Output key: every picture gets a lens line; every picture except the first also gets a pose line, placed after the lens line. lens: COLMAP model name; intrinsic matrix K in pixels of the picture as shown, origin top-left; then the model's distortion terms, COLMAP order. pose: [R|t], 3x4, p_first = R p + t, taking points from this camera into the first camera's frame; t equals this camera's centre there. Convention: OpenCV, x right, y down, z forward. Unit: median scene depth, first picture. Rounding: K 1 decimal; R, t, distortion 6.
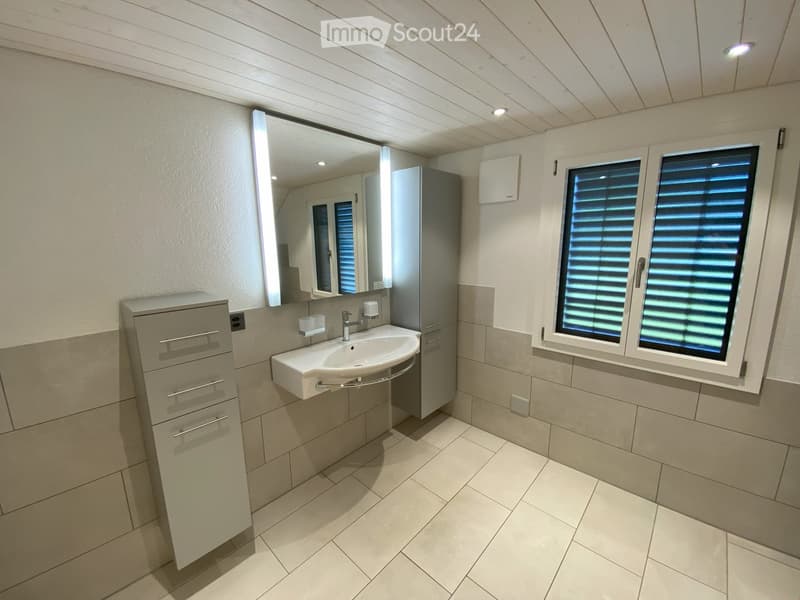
lens RADIAL K [[322.6, 0, 399.2], [0, 322.6, 295.5], [0, 0, 1]] dist [0.012375, -0.016627]
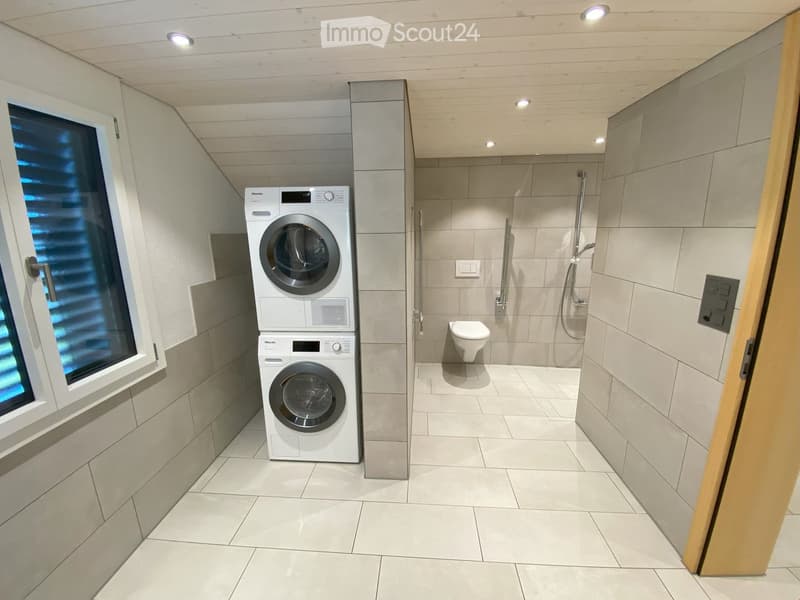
lens RADIAL K [[322.6, 0, 399.2], [0, 322.6, 295.5], [0, 0, 1]] dist [0.012375, -0.016627]
pose [[-0.607831, -0.150043, 0.779762, -0.210458], [0.153639, 0.941208, 0.300871, -0.137502], [-0.779061, 0.302680, -0.549043, 0.880692]]
